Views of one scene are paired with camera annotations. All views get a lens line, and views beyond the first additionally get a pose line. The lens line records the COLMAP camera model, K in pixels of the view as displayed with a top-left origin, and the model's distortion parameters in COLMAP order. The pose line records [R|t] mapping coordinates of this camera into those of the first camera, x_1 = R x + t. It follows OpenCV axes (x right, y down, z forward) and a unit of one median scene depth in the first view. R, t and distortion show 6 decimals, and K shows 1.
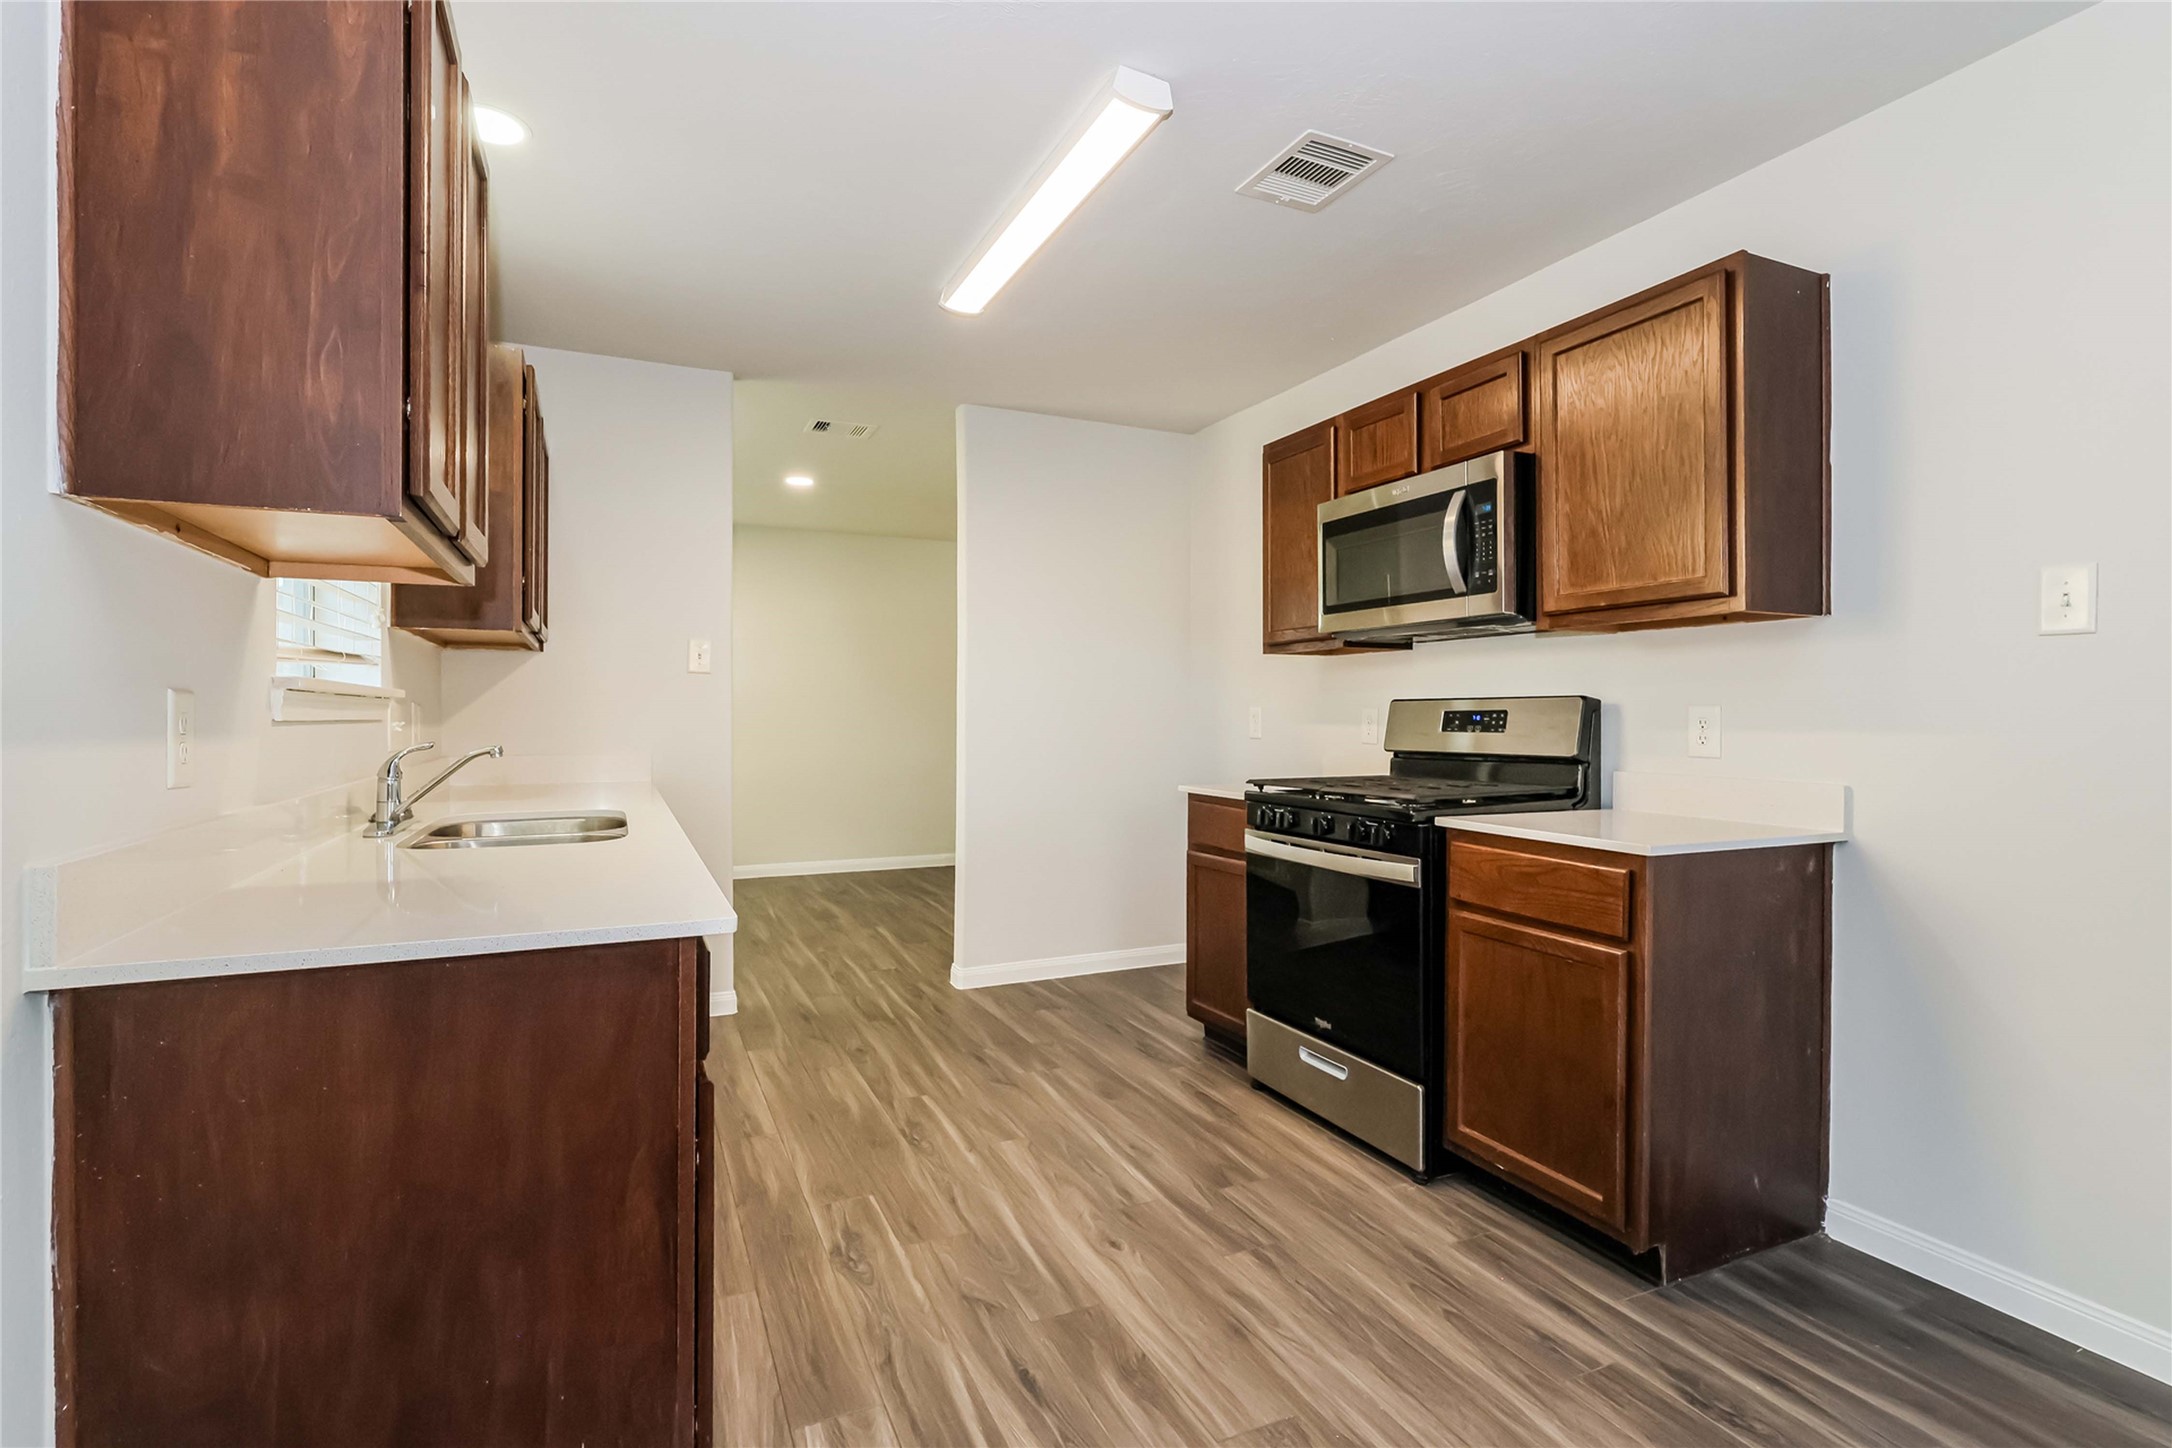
lens RADIAL K [[1018.2, 0, 1098.8], [0, 1018.2, 720.4], [0, 0, 1]] dist [0.007804, 0.002409]
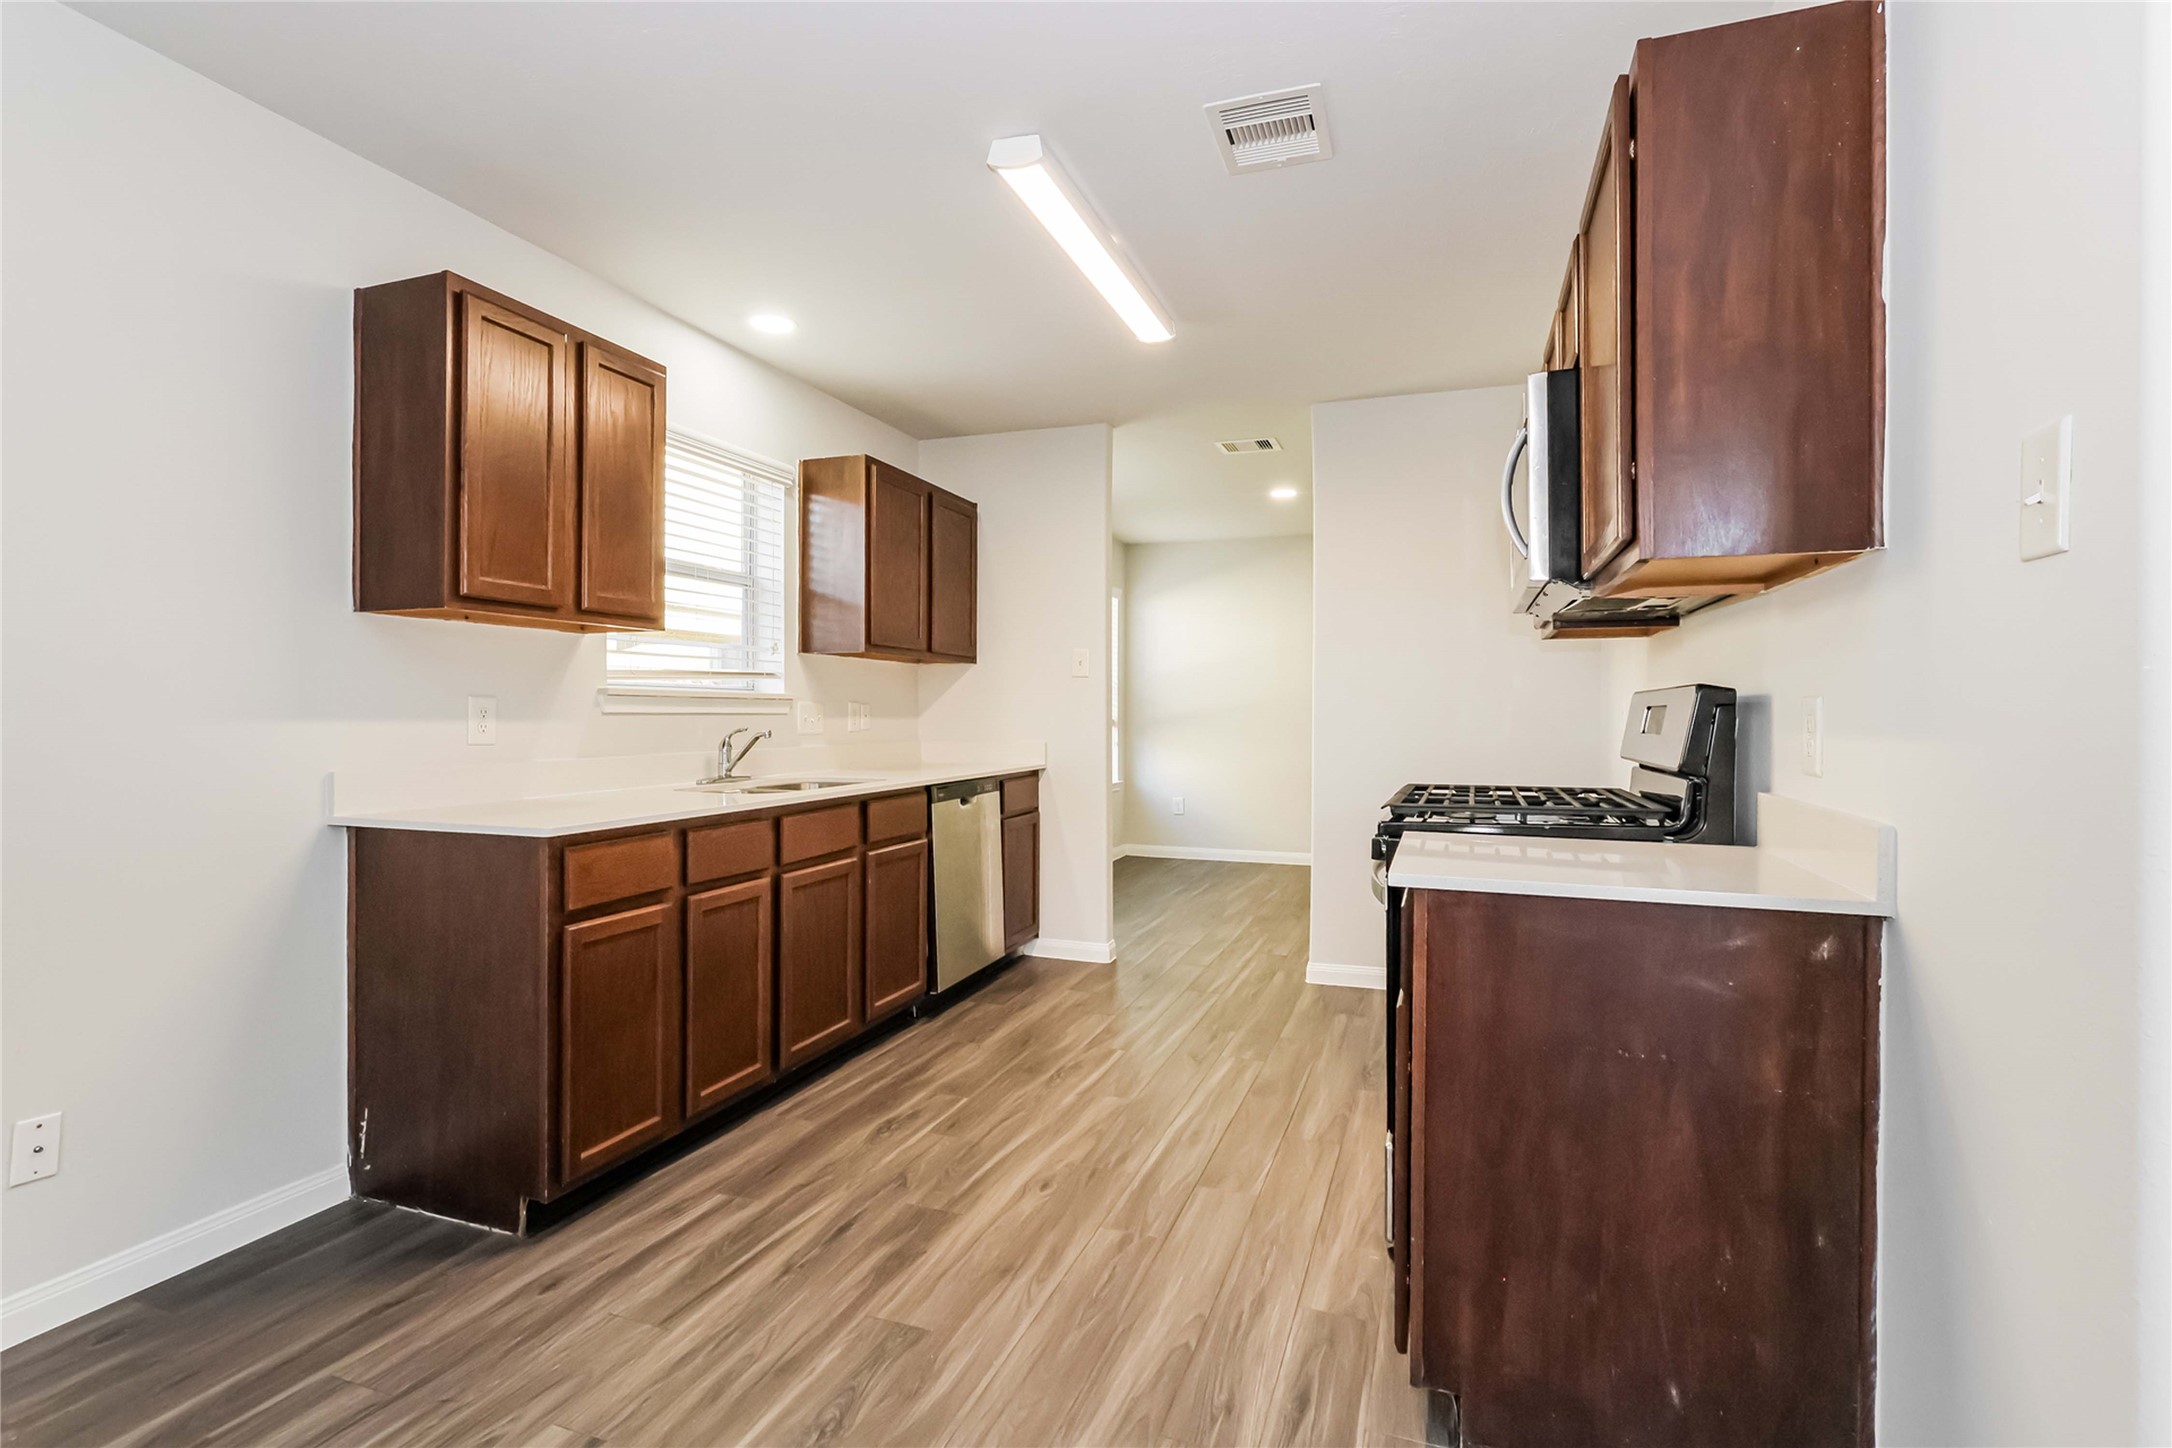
lens RADIAL K [[1018.2, 0, 1081.3], [0, 1018.2, 711.4], [0, 0, 1]] dist [0.007804, 0.002409]
pose [[0.722185, 0.001905, -0.691698, 0.797884], [-0.007259, 0.999962, -0.004824, 0.001343], [0.691662, 0.008505, 0.722171, 0.216908]]
